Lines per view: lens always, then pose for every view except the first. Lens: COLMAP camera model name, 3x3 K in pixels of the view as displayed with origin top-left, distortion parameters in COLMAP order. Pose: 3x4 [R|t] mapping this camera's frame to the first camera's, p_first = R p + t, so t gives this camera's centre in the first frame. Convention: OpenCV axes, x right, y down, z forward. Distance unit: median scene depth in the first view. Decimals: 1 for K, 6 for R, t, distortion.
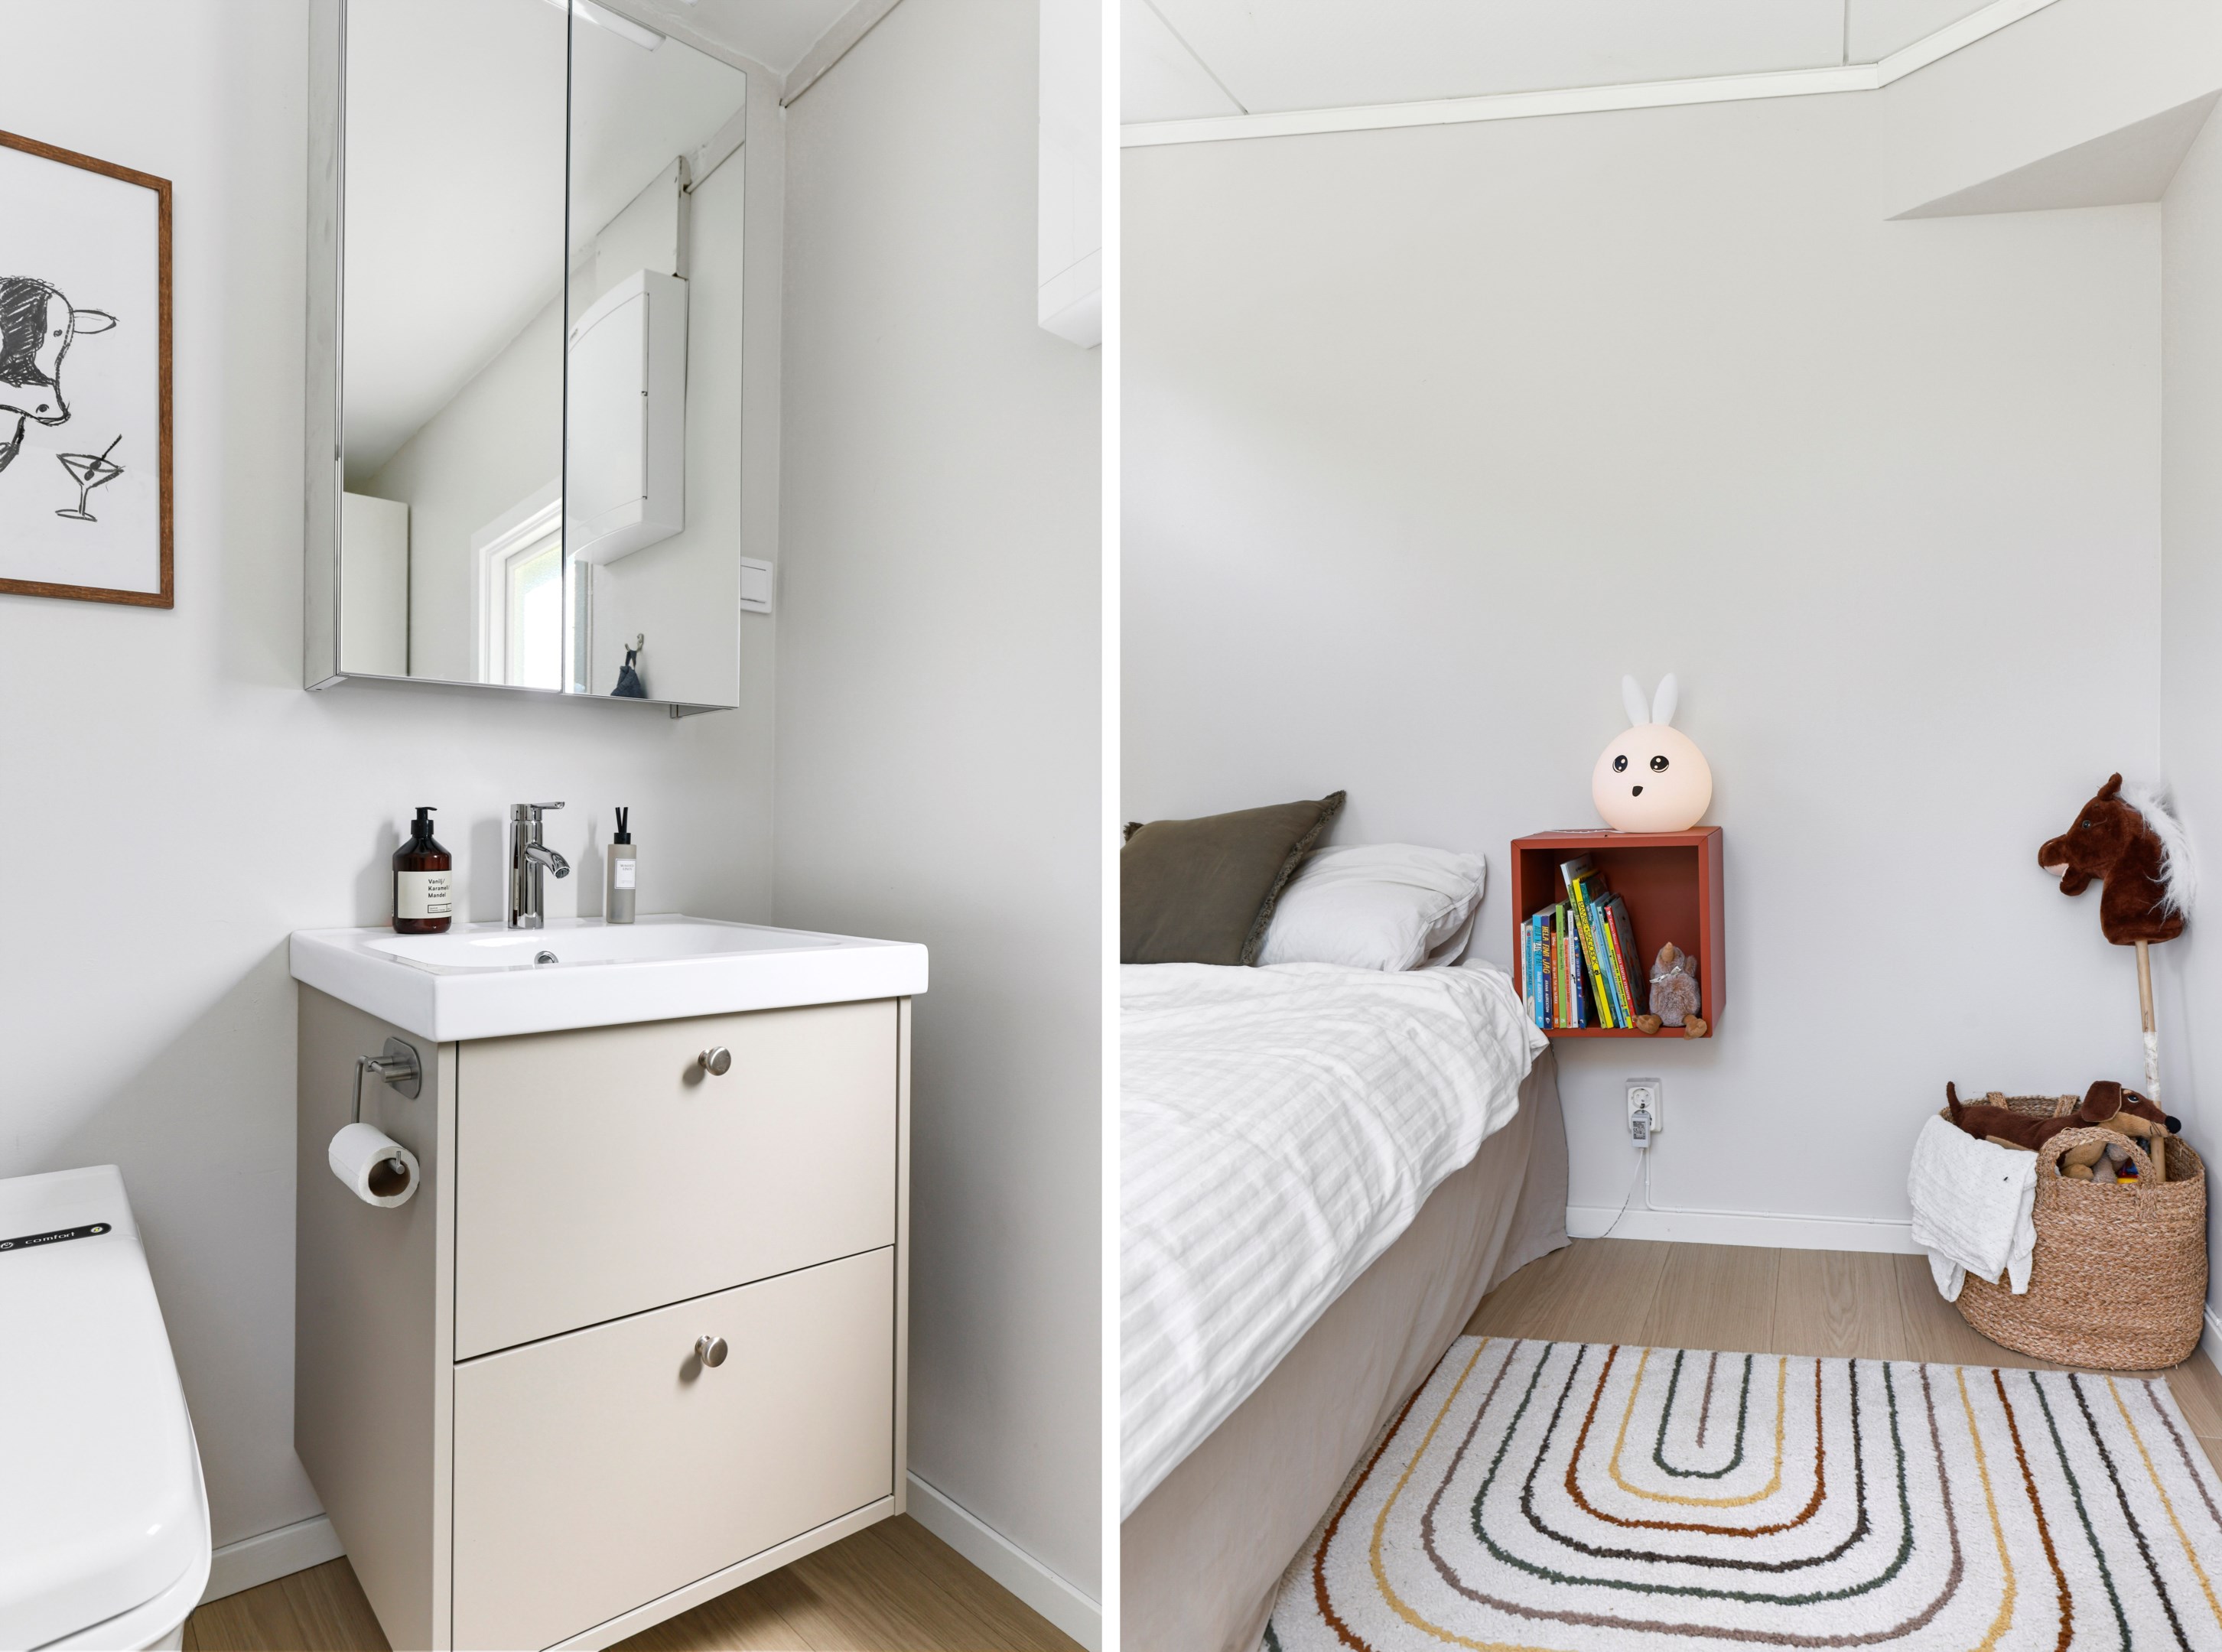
lens RADIAL K [[1105.2, 0, 1110.8], [0, 1105.2, 722.0], [0, 0, 1]] dist [-0.003448, 0.000215]
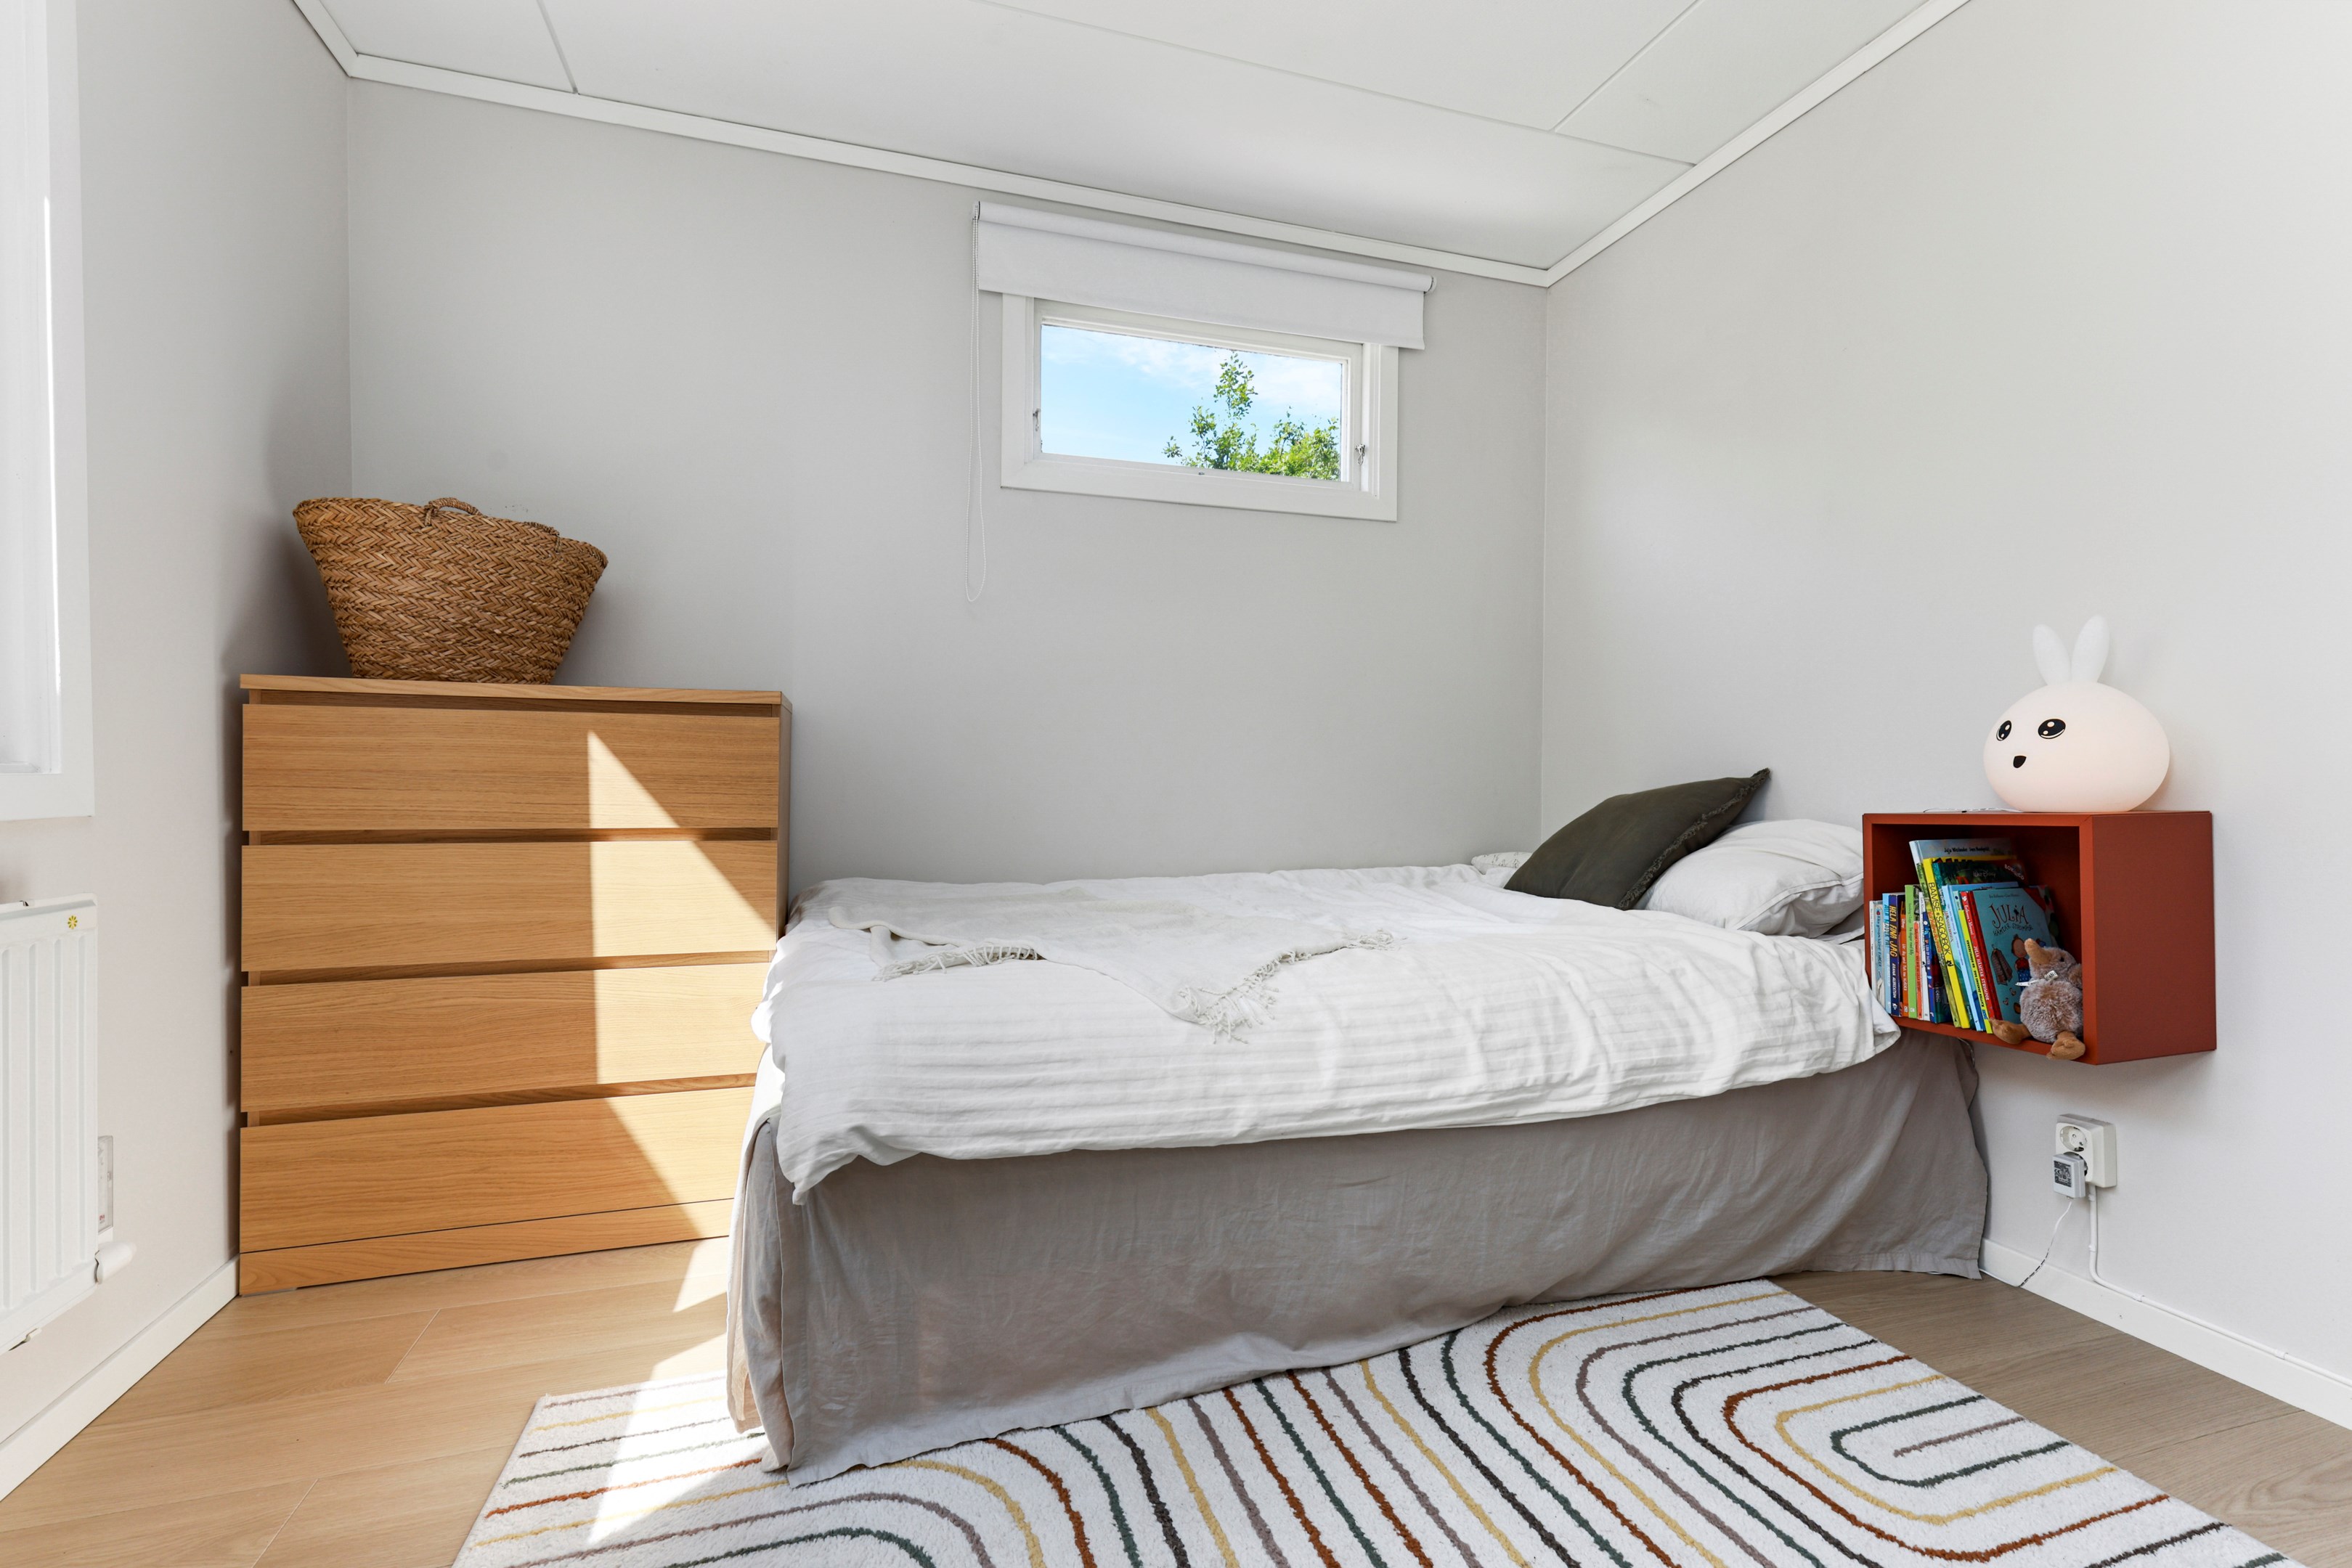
lens RADIAL K [[1039.9, 0, 1176.0], [0, 1039.9, 784.0], [0, 0, 1]] dist [0.000904, 0.000079]
pose [[0.436219, 0.007600, -0.899809, 0.922566], [0.004518, 0.999933, 0.010636, 0.068845], [0.899829, -0.008706, 0.436155, 0.066591]]
